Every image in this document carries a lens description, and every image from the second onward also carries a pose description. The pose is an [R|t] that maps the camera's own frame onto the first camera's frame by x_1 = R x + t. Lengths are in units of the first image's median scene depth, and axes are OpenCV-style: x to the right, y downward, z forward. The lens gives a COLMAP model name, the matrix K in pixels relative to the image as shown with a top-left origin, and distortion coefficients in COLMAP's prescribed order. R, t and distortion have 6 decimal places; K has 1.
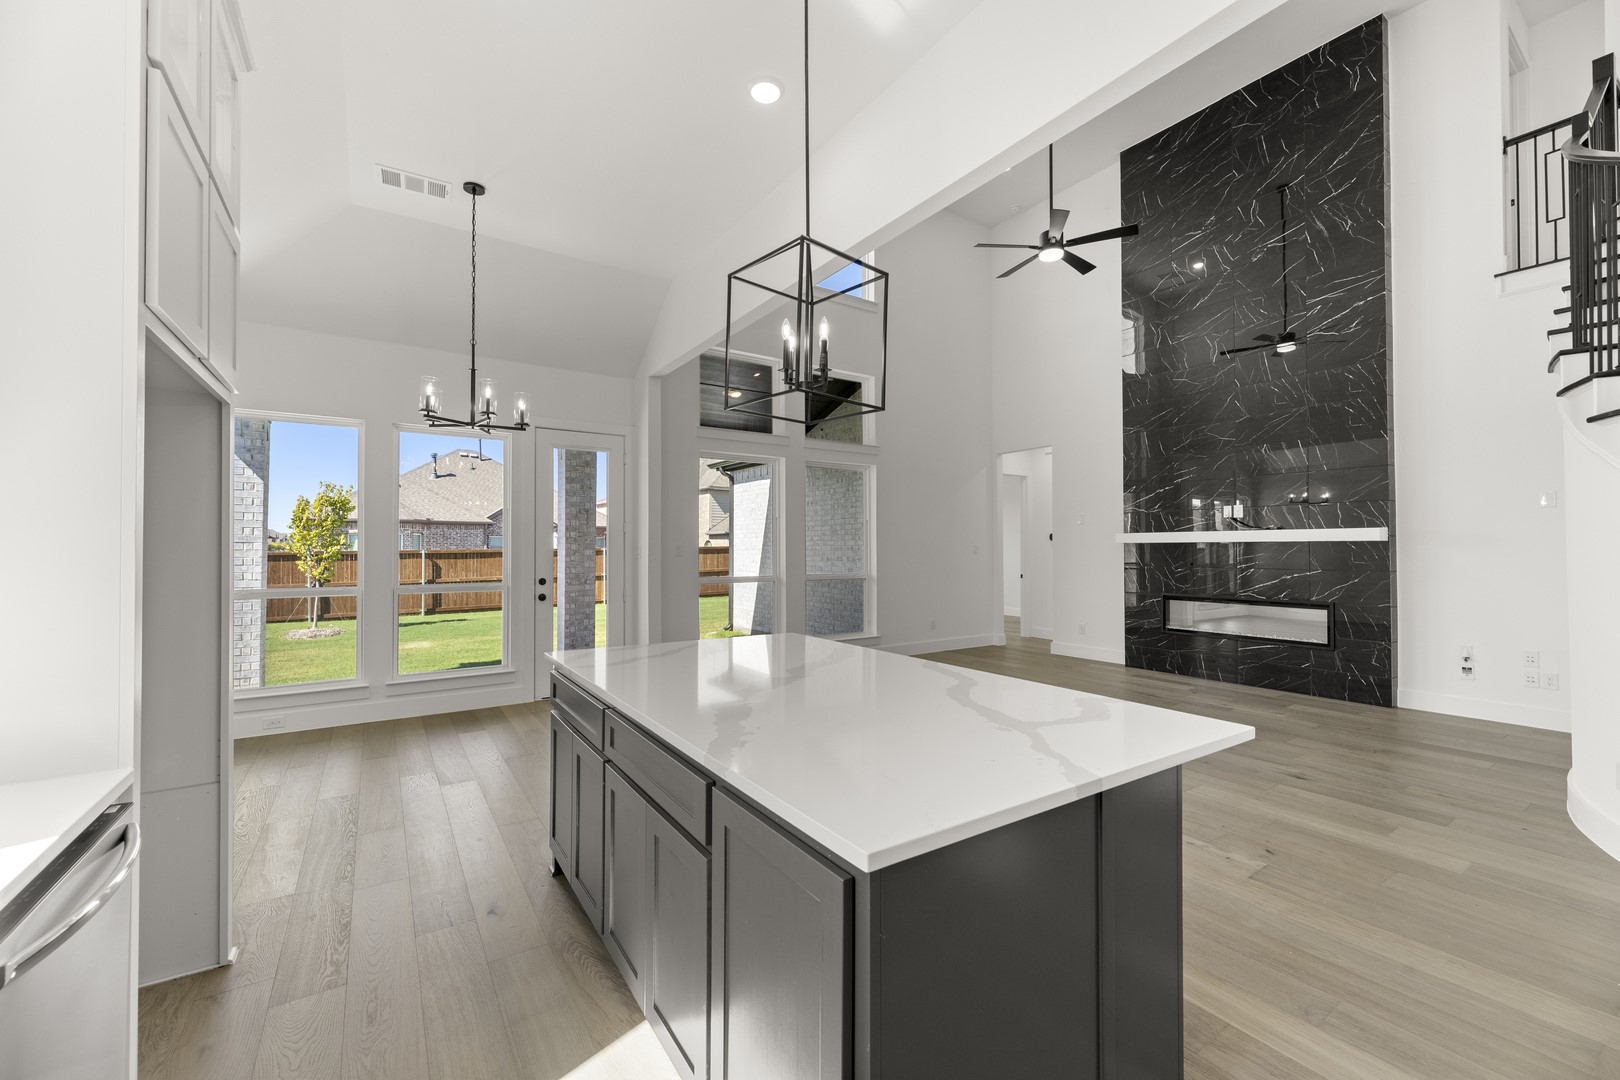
lens RADIAL K [[652.6, 0, 814.4], [0, 652.6, 548.5], [0, 0, 1]] dist [-0.002042, 0.000015]
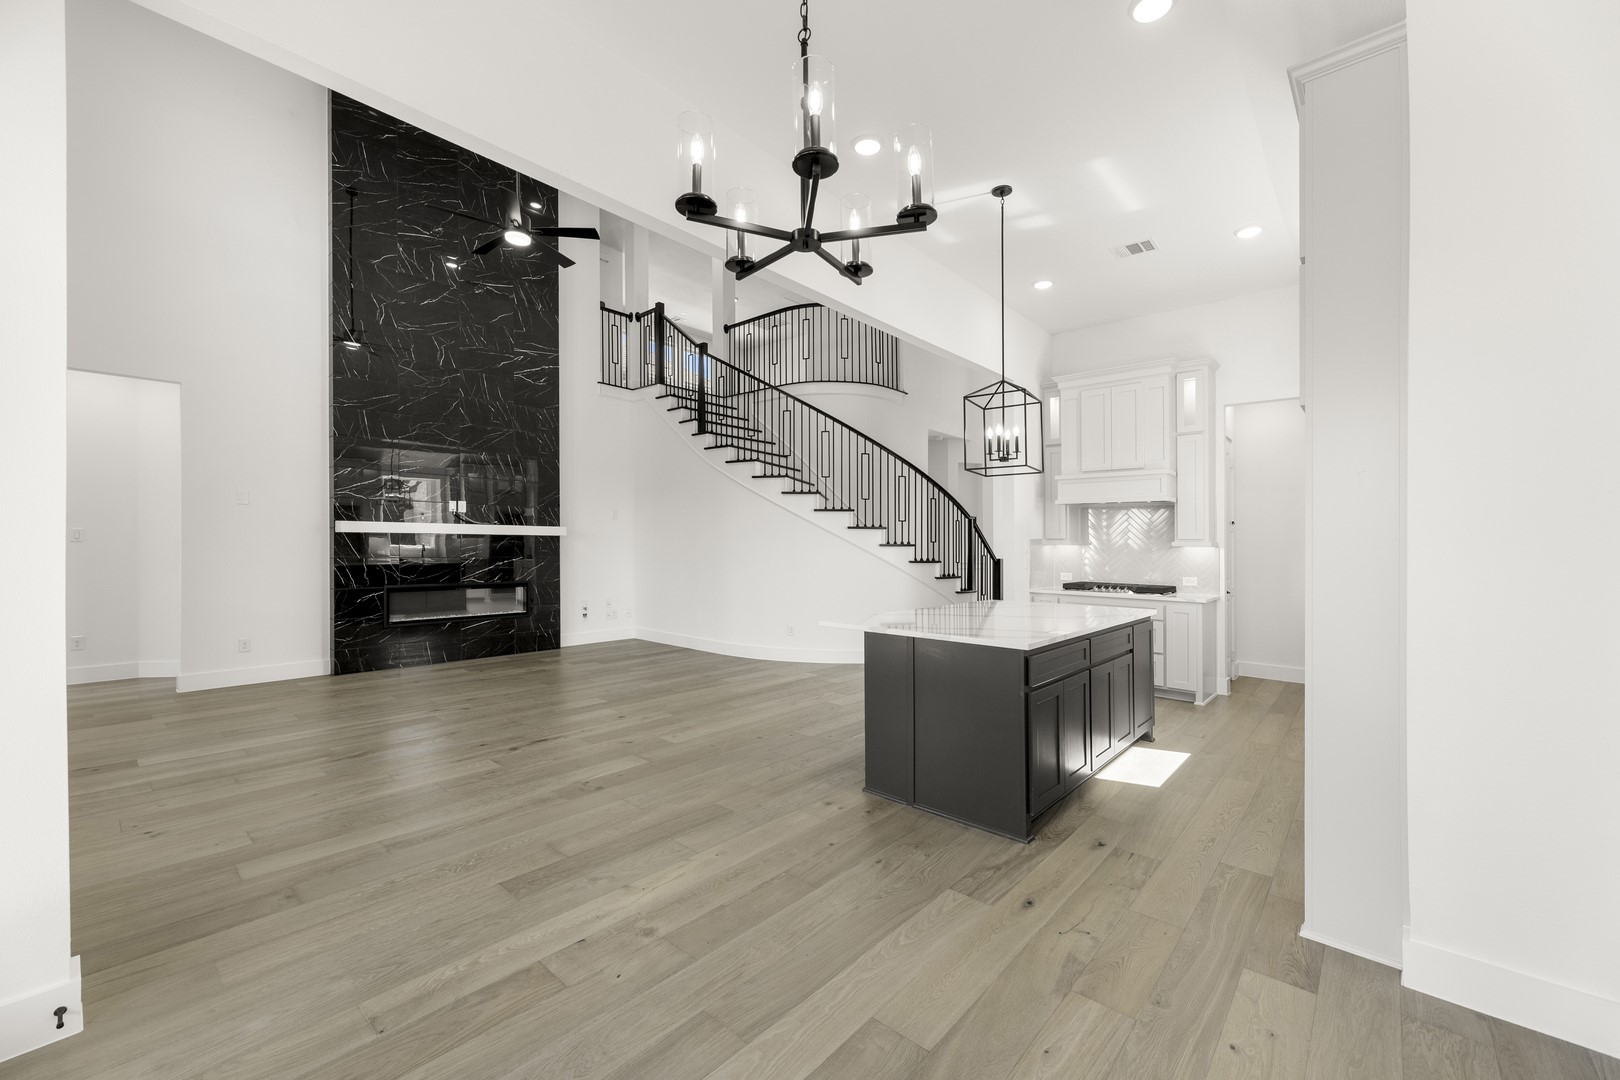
lens RADIAL K [[652.6, 0, 808.5], [0, 652.6, 539.2], [0, 0, 1]] dist [-0.002042, 0.000015]
pose [[-0.254644, 0.005390, 0.967020, -0.645011], [-0.011368, 0.999899, -0.008567, 0.001821], [-0.966968, -0.013175, -0.254557, 0.774284]]
